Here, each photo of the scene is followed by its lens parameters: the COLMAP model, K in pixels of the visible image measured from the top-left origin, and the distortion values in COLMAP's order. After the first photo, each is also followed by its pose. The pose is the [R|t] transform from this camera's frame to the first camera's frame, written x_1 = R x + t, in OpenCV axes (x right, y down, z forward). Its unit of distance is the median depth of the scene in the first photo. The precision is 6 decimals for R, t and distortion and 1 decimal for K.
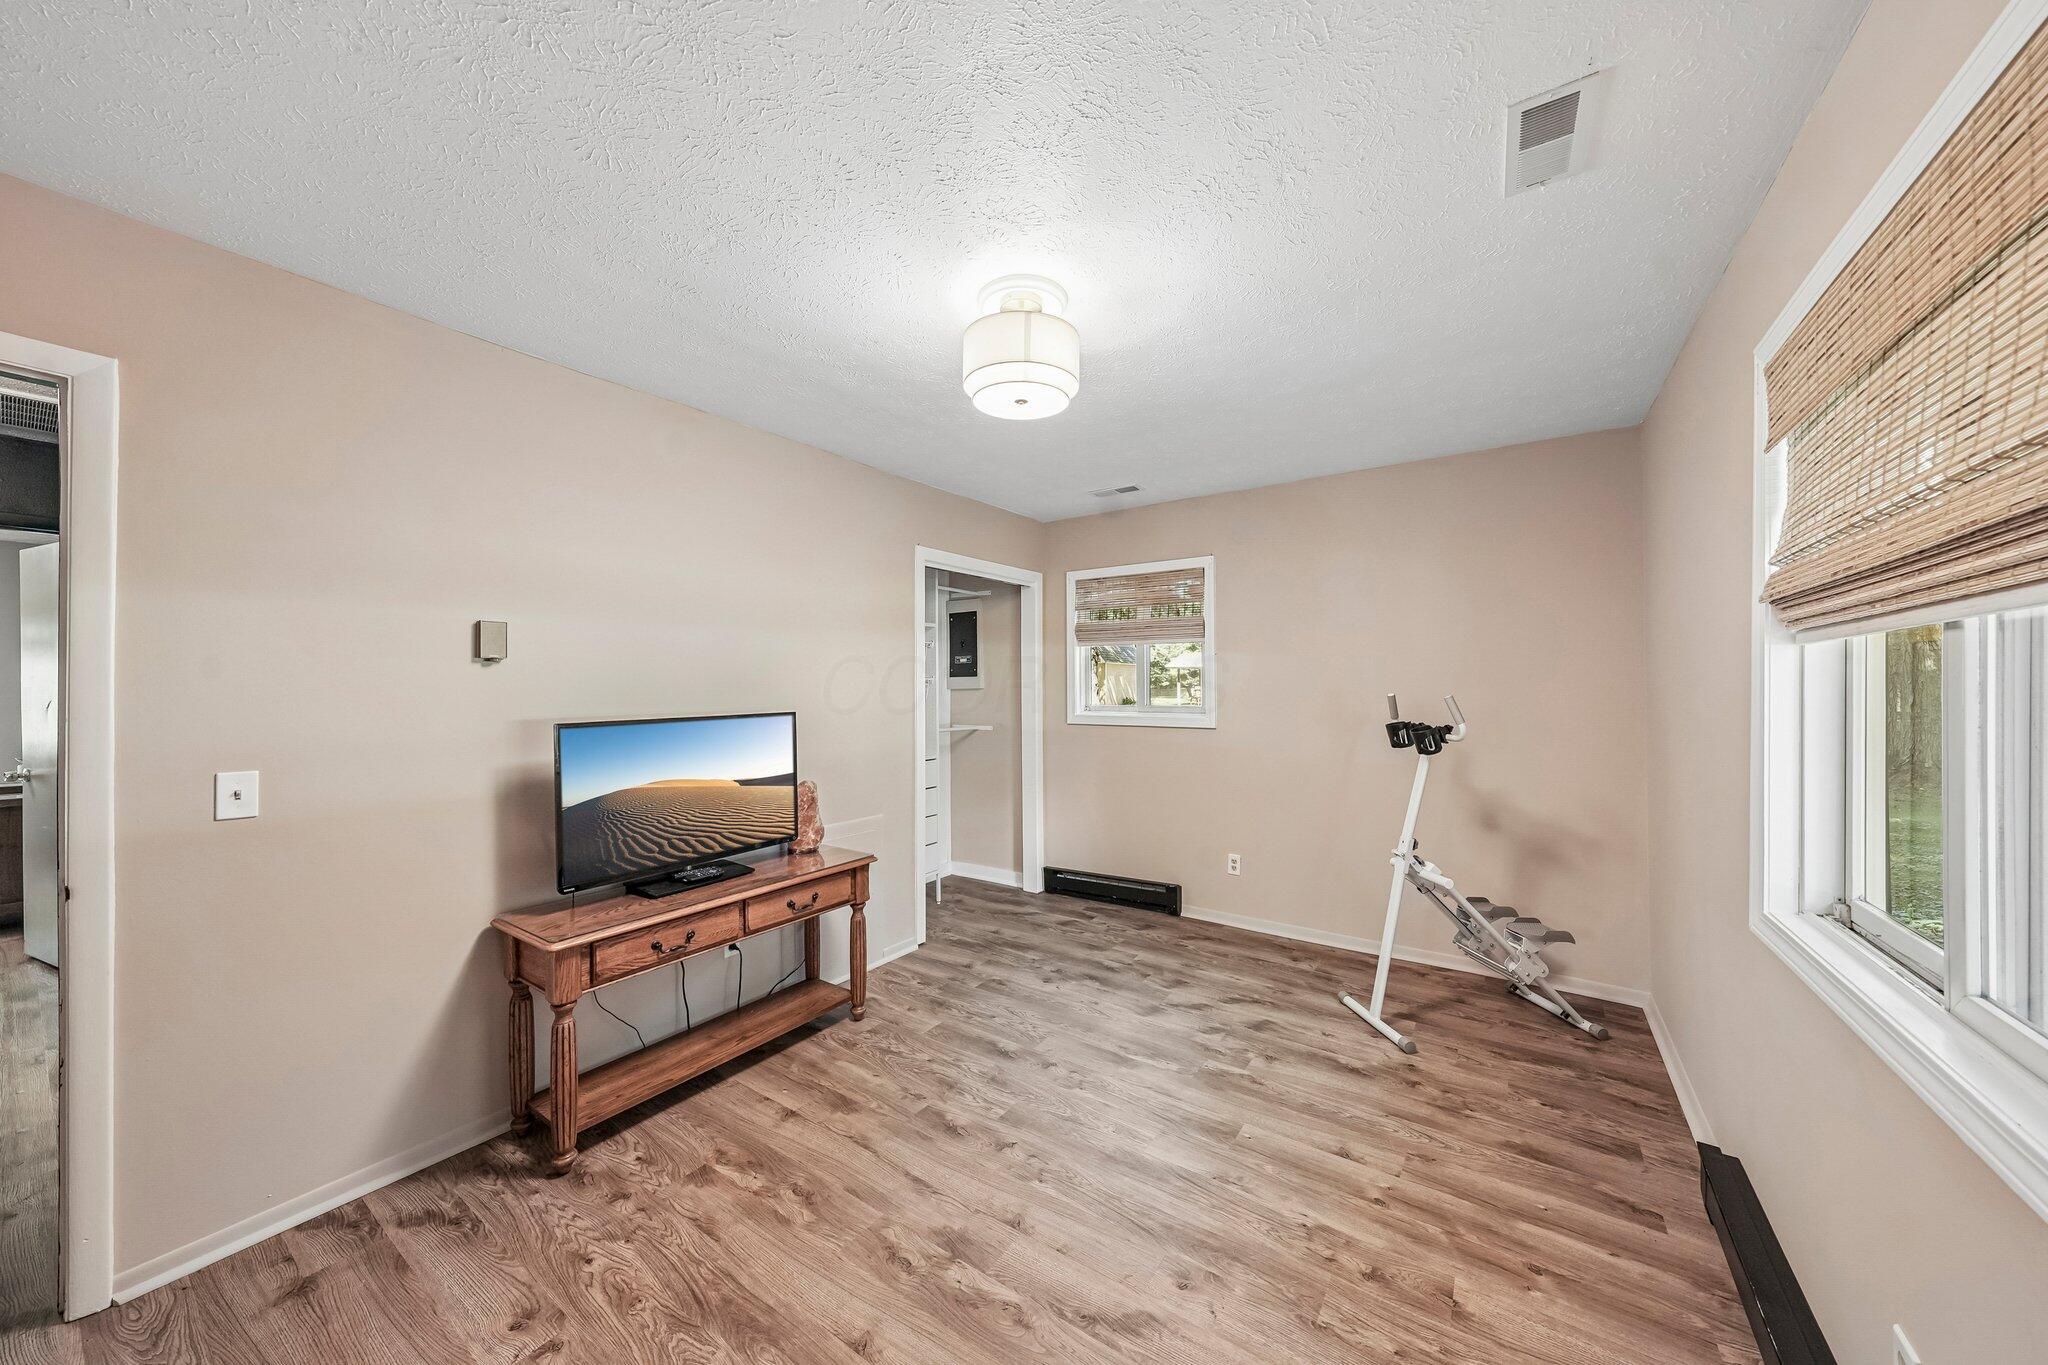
lens RADIAL K [[714.8, 0, 1043.7], [0, 714.8, 689.6], [0, 0, 1]] dist [0.007394, 0.000132]
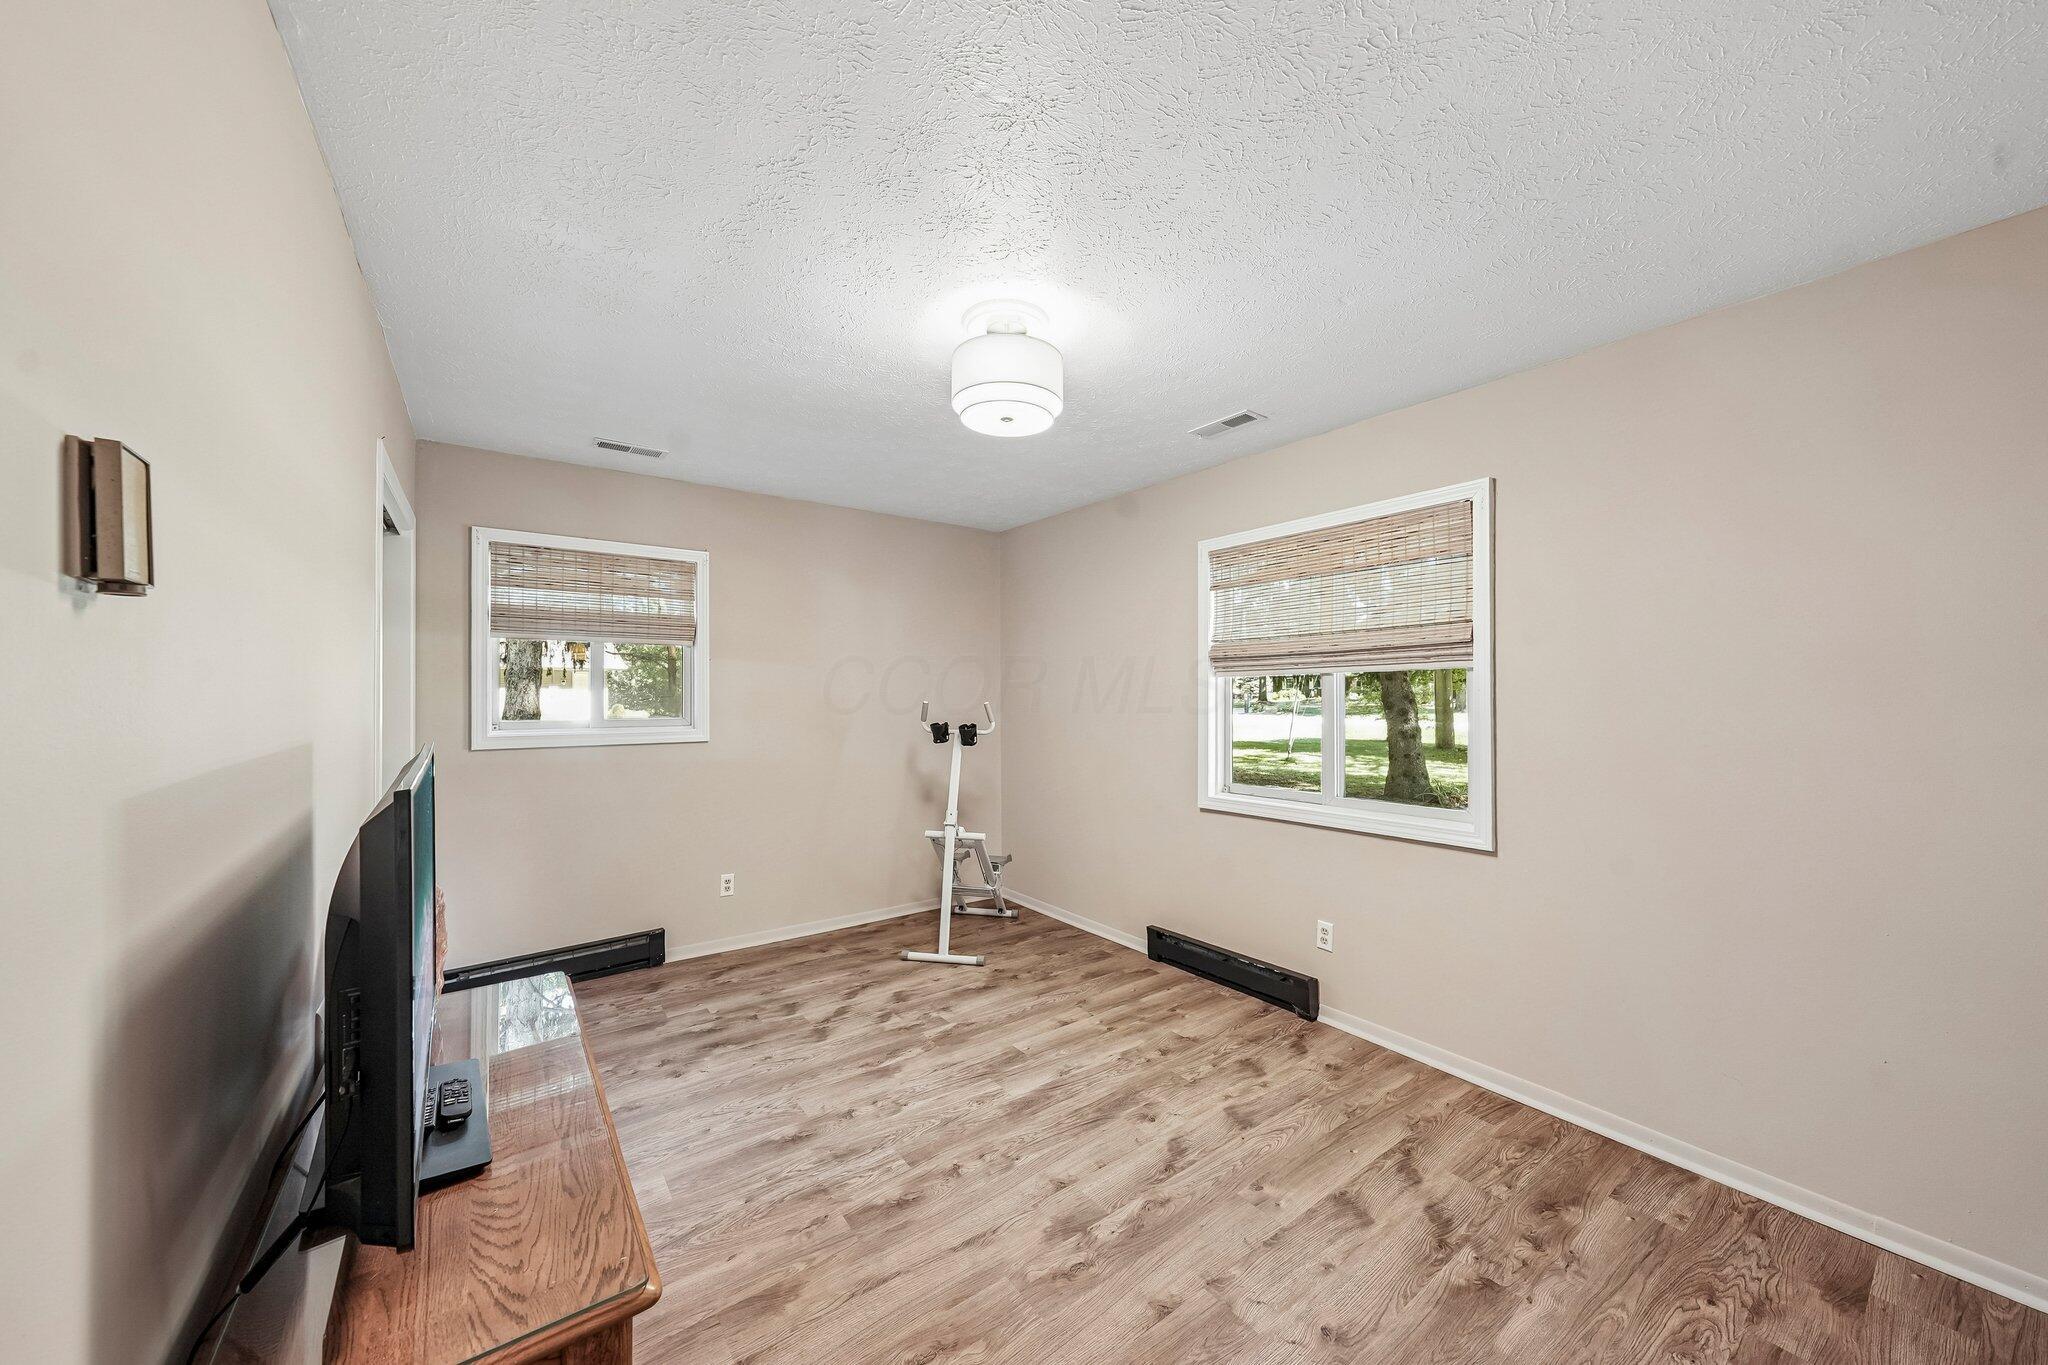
lens RADIAL K [[714.8, 0, 1035.4], [0, 714.8, 702.4], [0, 0, 1]] dist [0.007394, 0.000132]
pose [[0.319754, -0.003894, 0.947493, -0.774770], [0.003029, 0.999991, 0.003088, 0.003440], [-0.947496, 0.001883, 0.319763, 0.490074]]
